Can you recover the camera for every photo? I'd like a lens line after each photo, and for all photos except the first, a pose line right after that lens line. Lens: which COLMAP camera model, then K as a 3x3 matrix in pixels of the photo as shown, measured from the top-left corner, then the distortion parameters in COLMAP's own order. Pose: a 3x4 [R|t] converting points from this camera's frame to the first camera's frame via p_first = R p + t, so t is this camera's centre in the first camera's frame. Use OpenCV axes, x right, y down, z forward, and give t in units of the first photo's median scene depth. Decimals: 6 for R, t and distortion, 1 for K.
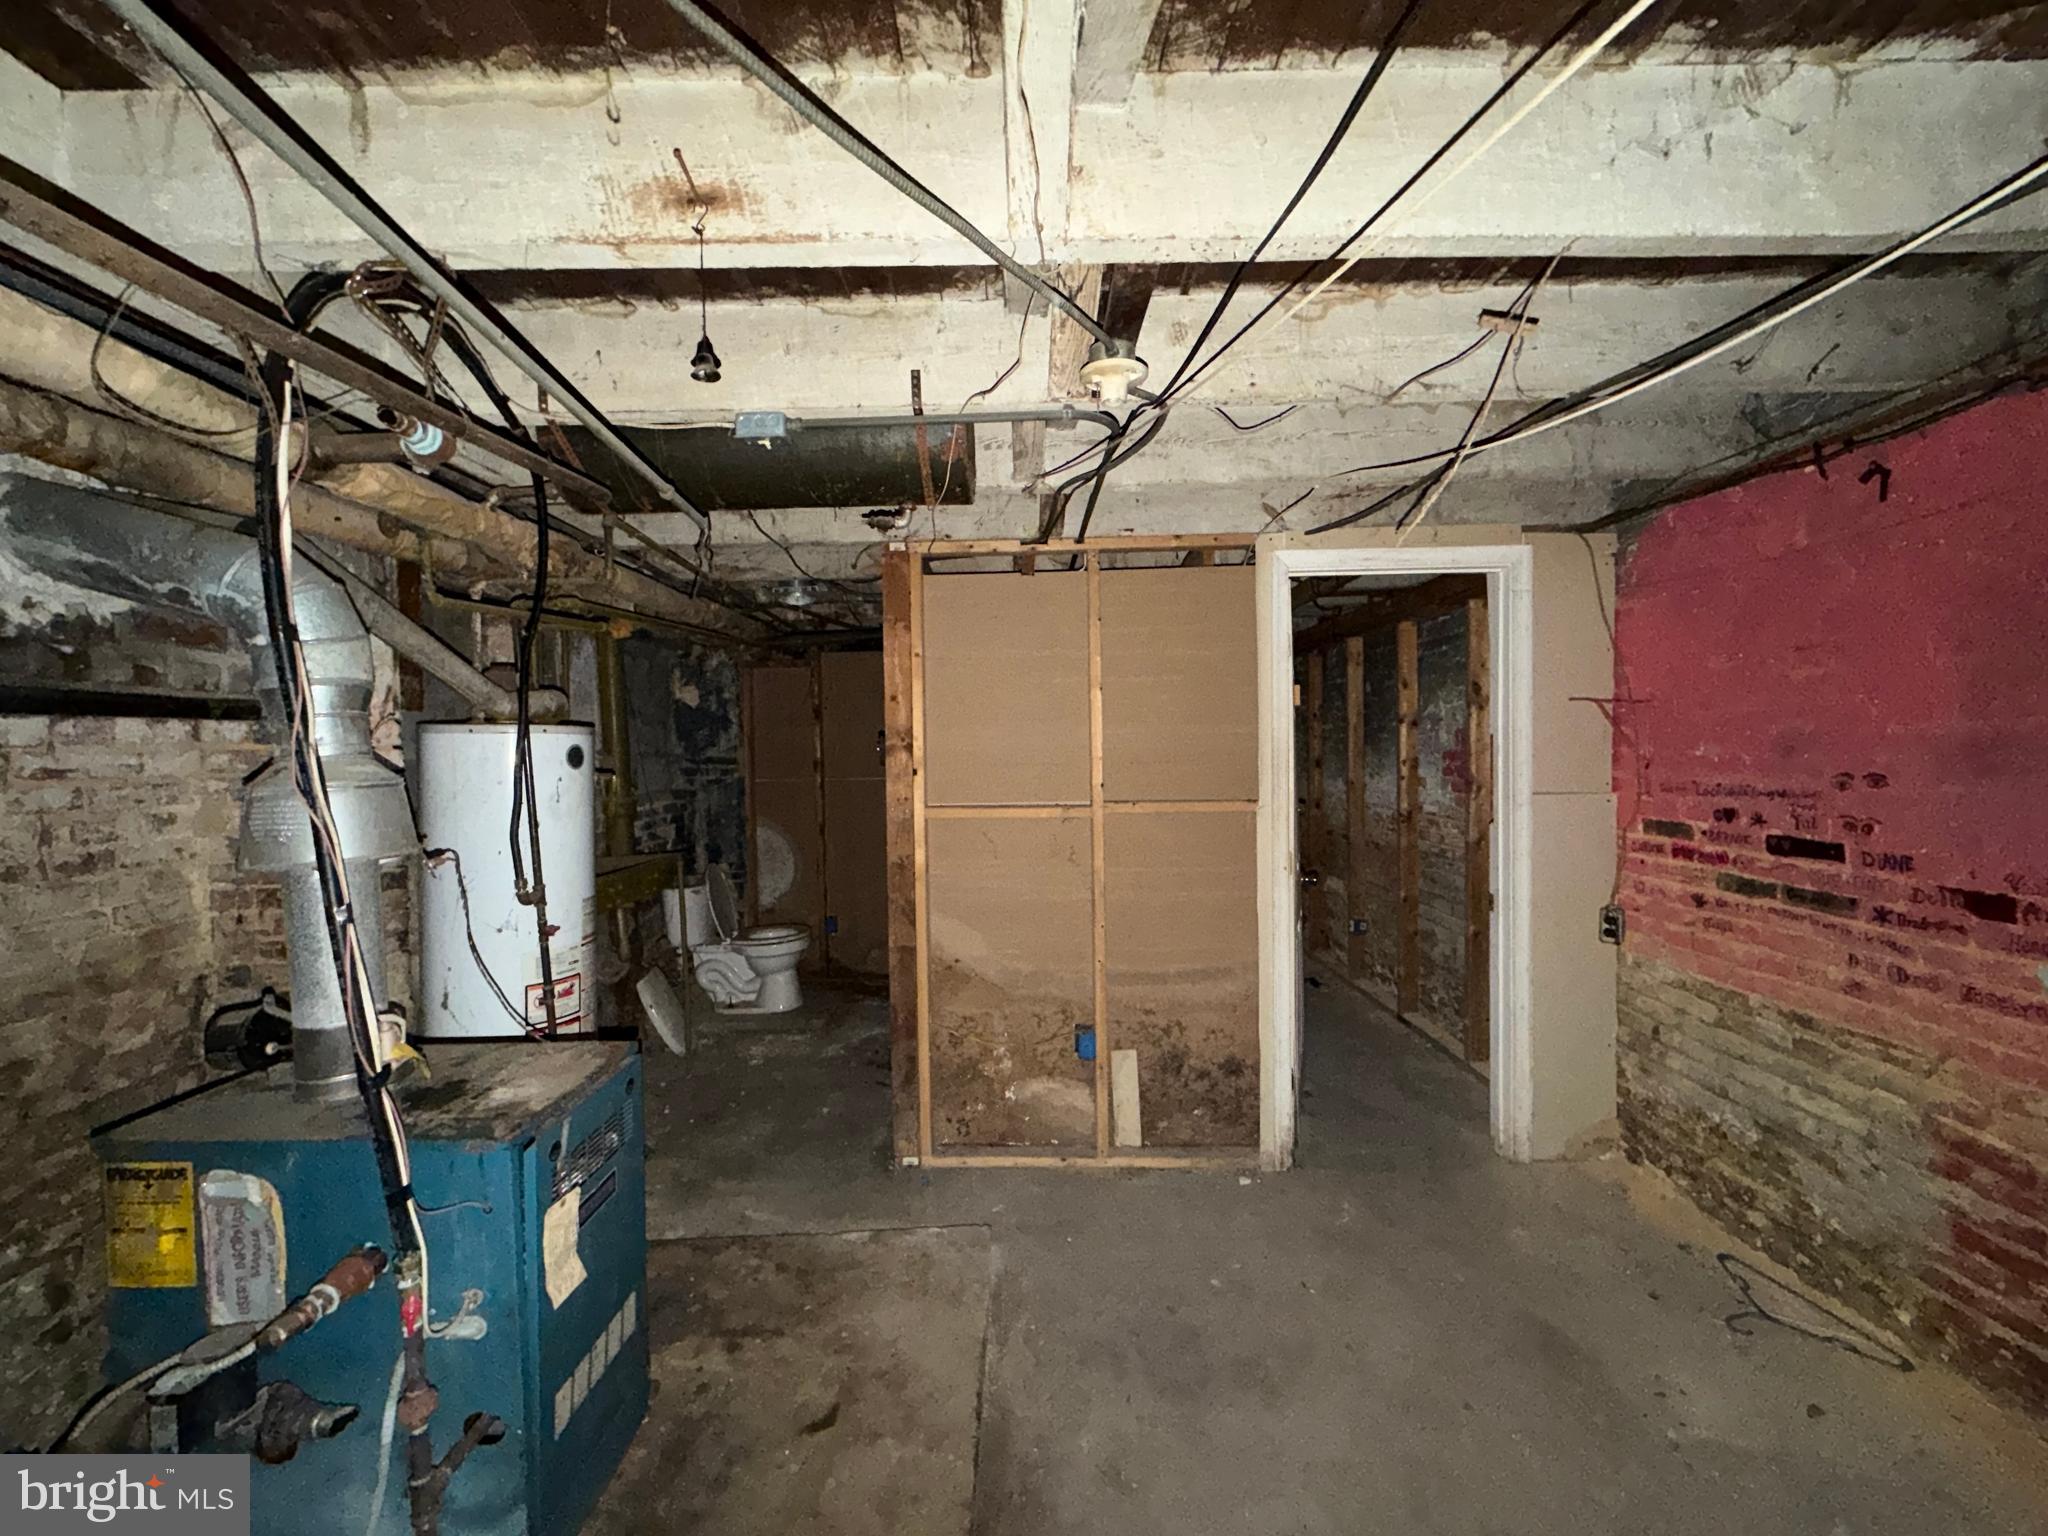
lens RADIAL K [[812.2, 0, 1022.9], [0, 812.2, 769.3], [0, 0, 1]] dist [0.000172, 0.000253]
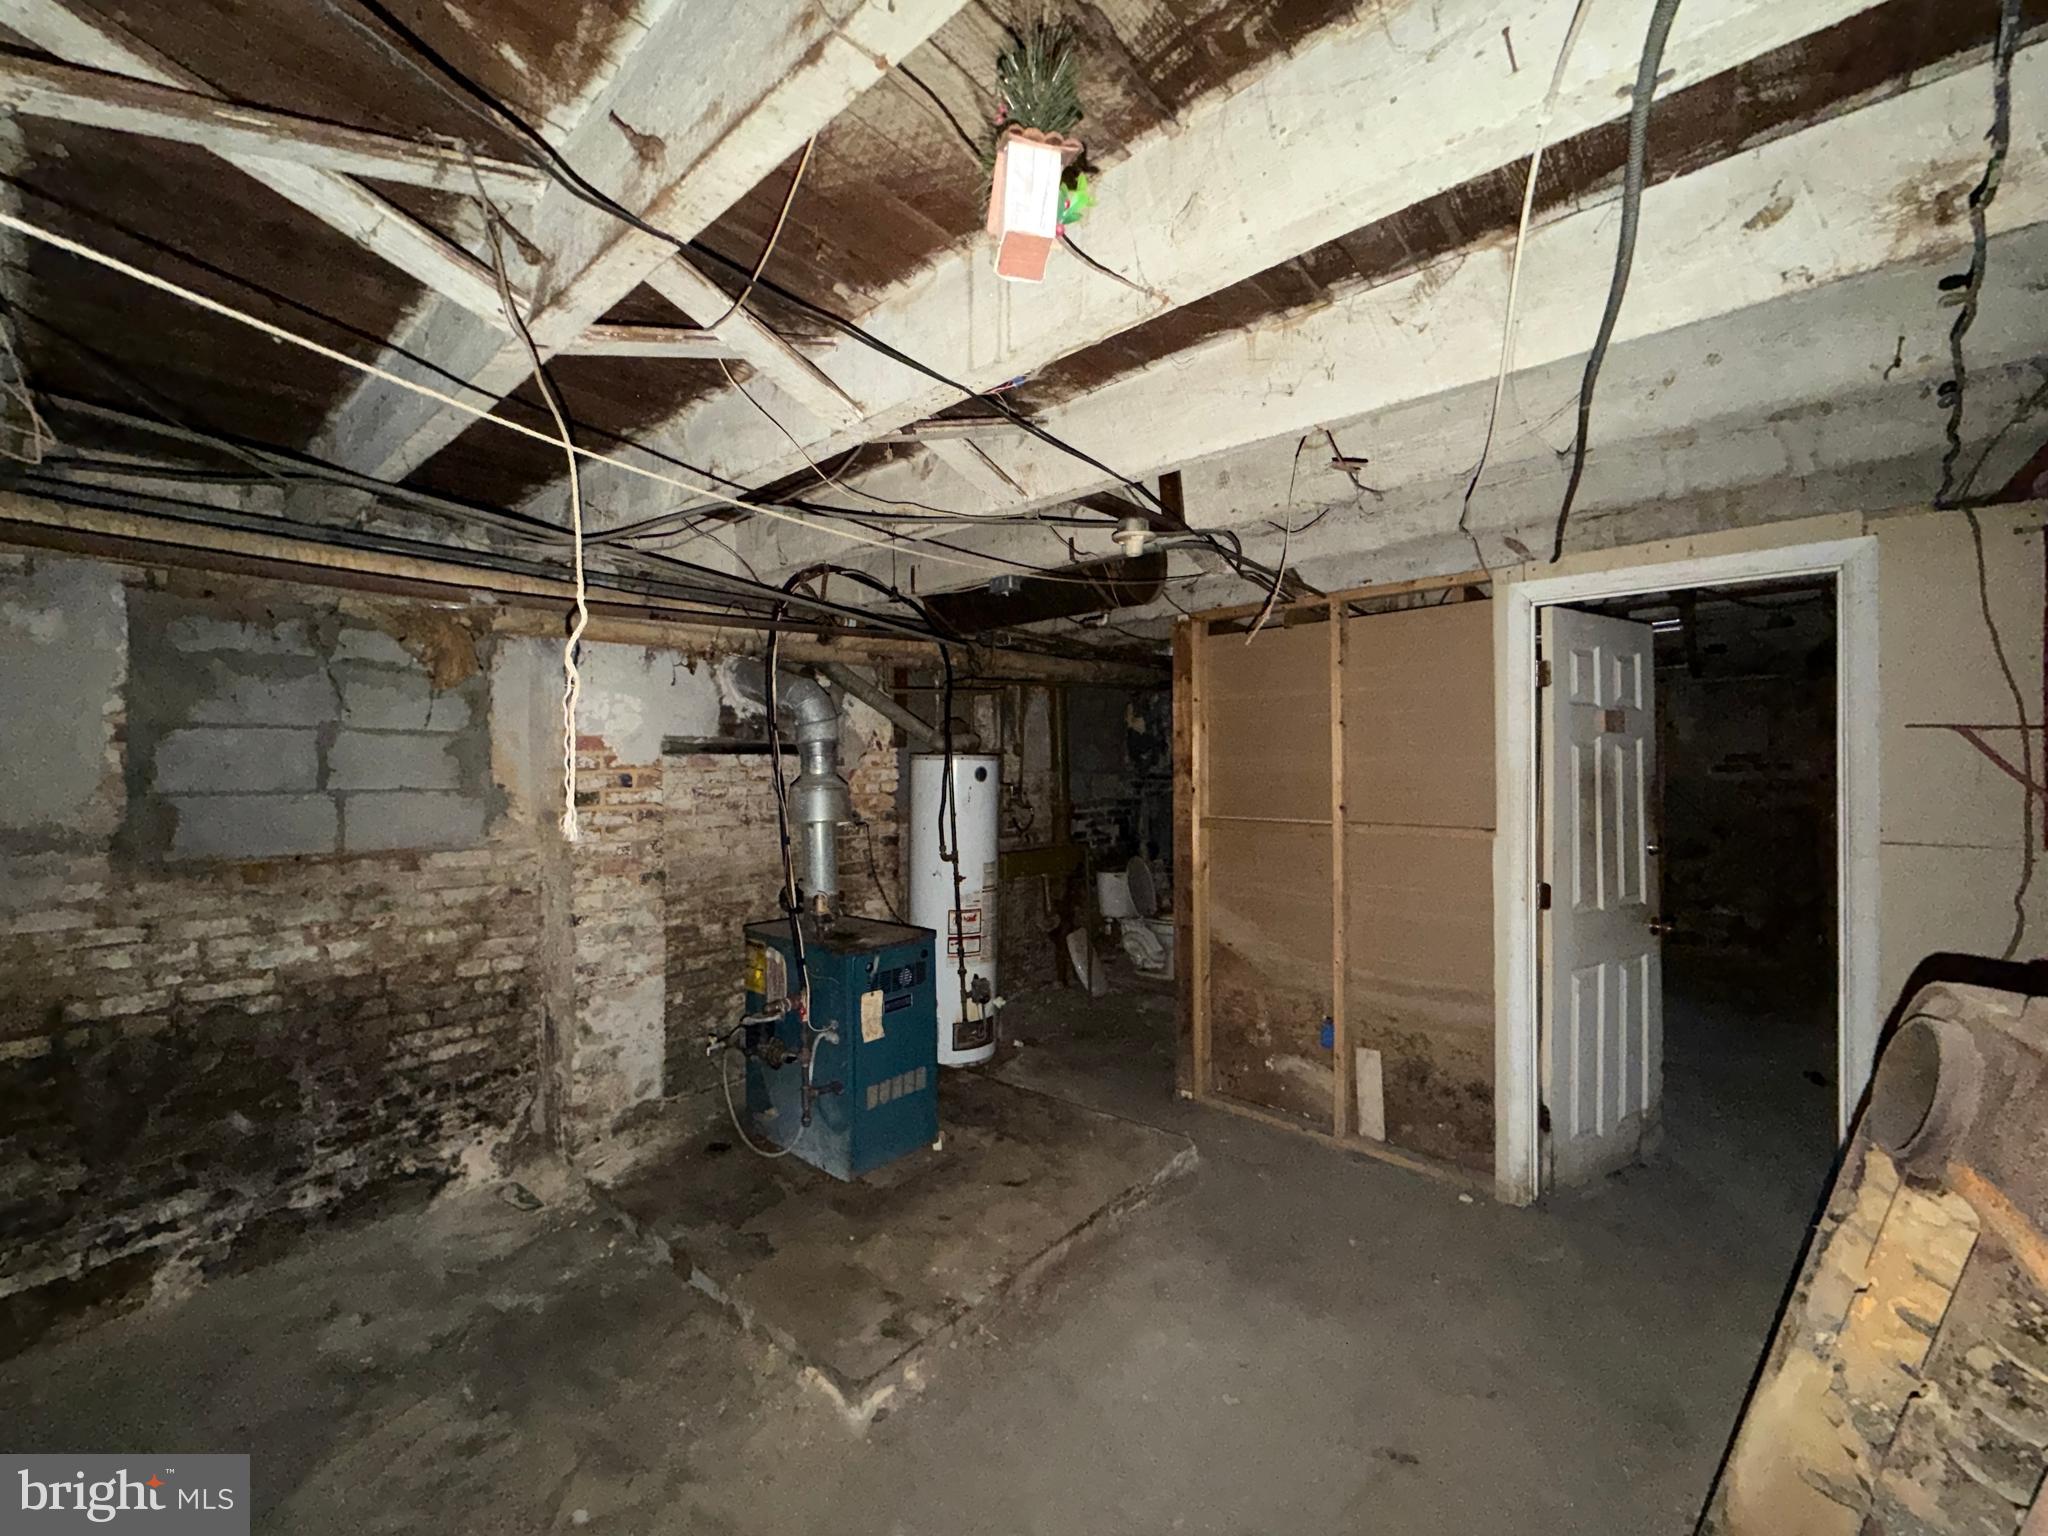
lens RADIAL K [[812.2, 0, 1026.7], [0, 812.2, 768.8], [0, 0, 1]] dist [0.000172, 0.000253]
pose [[0.763770, 0.015739, -0.645297, 0.498059], [-0.026322, 0.999631, -0.006773, -0.015633], [0.644952, 0.022159, 0.763902, -0.155871]]
